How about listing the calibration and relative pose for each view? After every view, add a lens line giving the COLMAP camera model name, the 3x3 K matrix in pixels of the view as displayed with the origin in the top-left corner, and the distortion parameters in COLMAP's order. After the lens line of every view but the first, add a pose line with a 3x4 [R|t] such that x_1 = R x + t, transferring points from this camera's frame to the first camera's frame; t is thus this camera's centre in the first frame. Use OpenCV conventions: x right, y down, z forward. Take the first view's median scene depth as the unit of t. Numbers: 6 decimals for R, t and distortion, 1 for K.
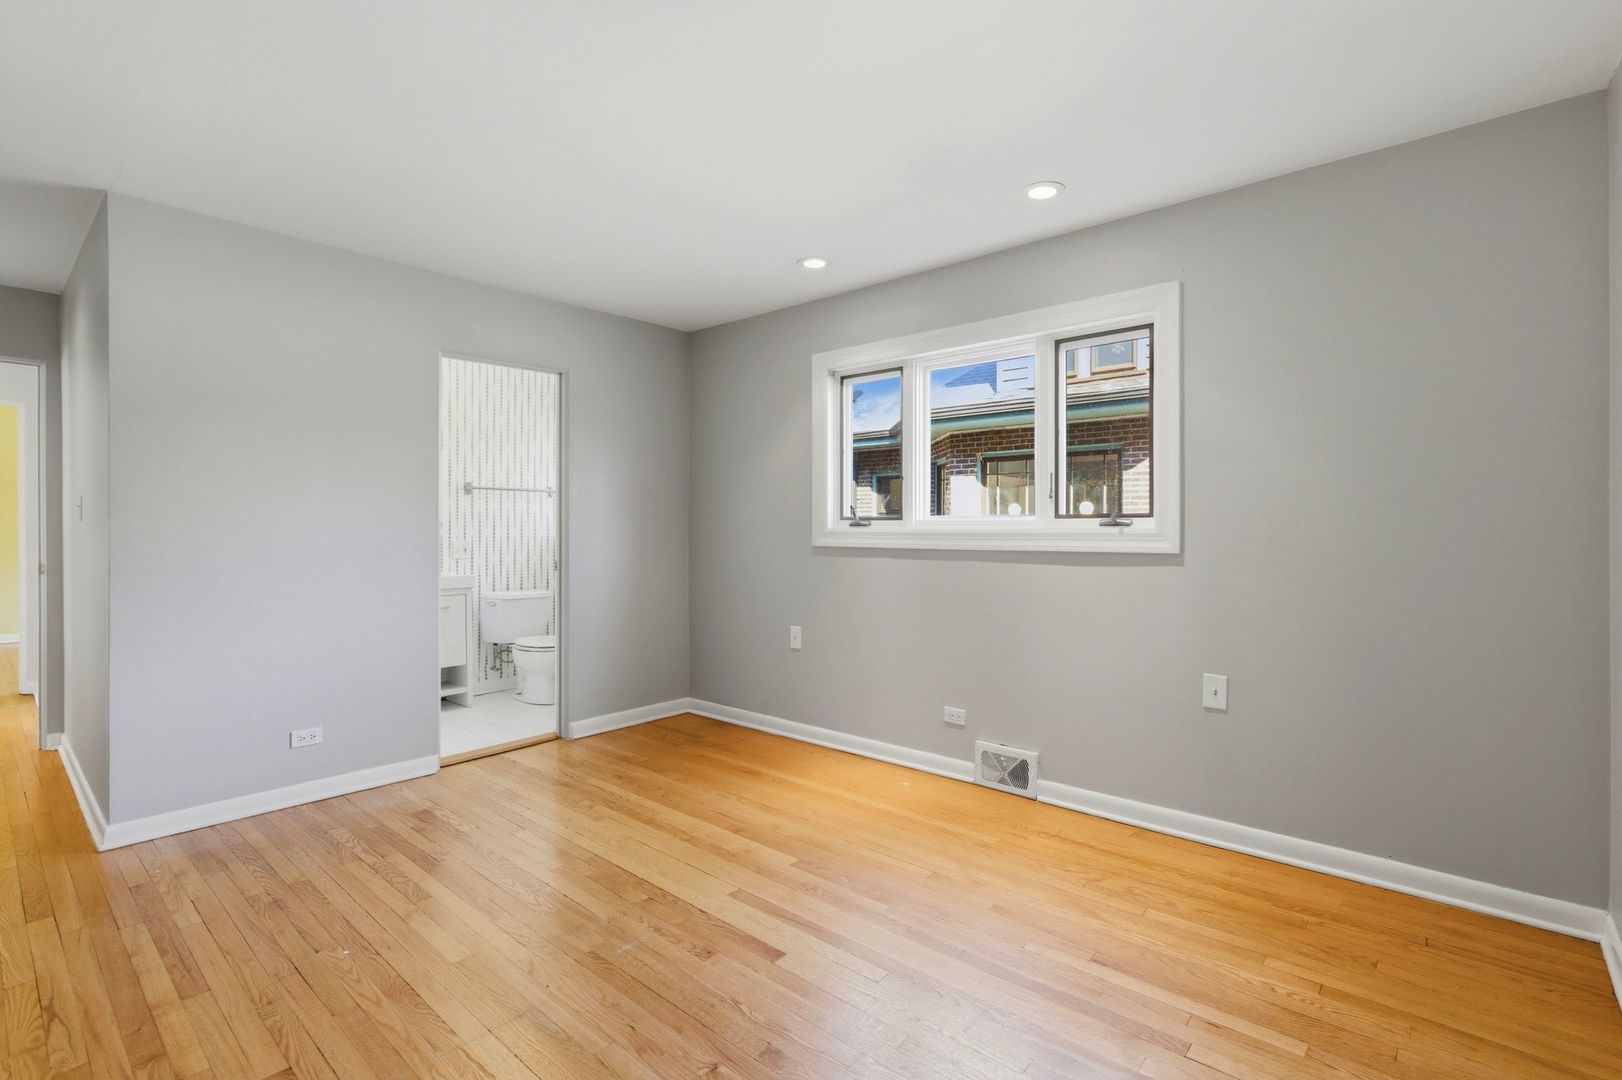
lens RADIAL K [[743.0, 0, 821.4], [0, 743.0, 529.1], [0, 0, 1]] dist [-0.002892, -0.000476]
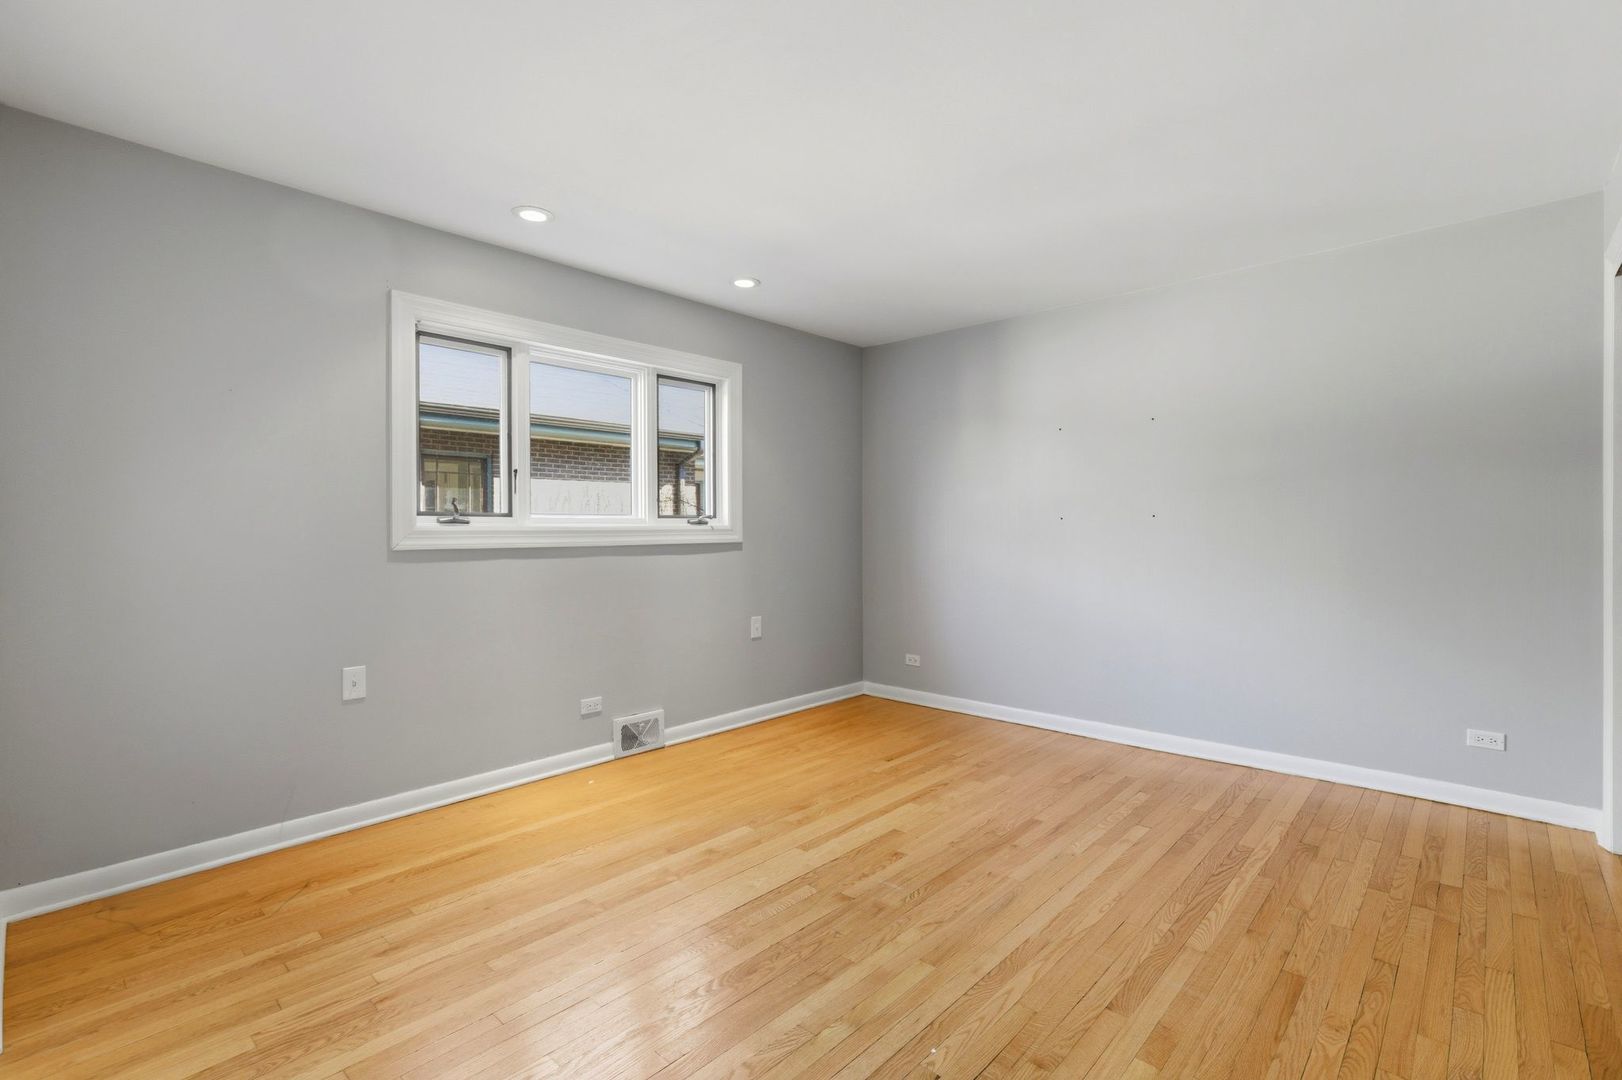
lens RADIAL K [[743.0, 0, 821.4], [0, 743.0, 529.1], [0, 0, 1]] dist [-0.002892, -0.000476]
pose [[0.022983, -0.003310, 0.999730, -0.880677], [0.001395, 0.999994, 0.003278, 0.000222], [-0.999735, 0.001319, 0.022988, 0.670120]]
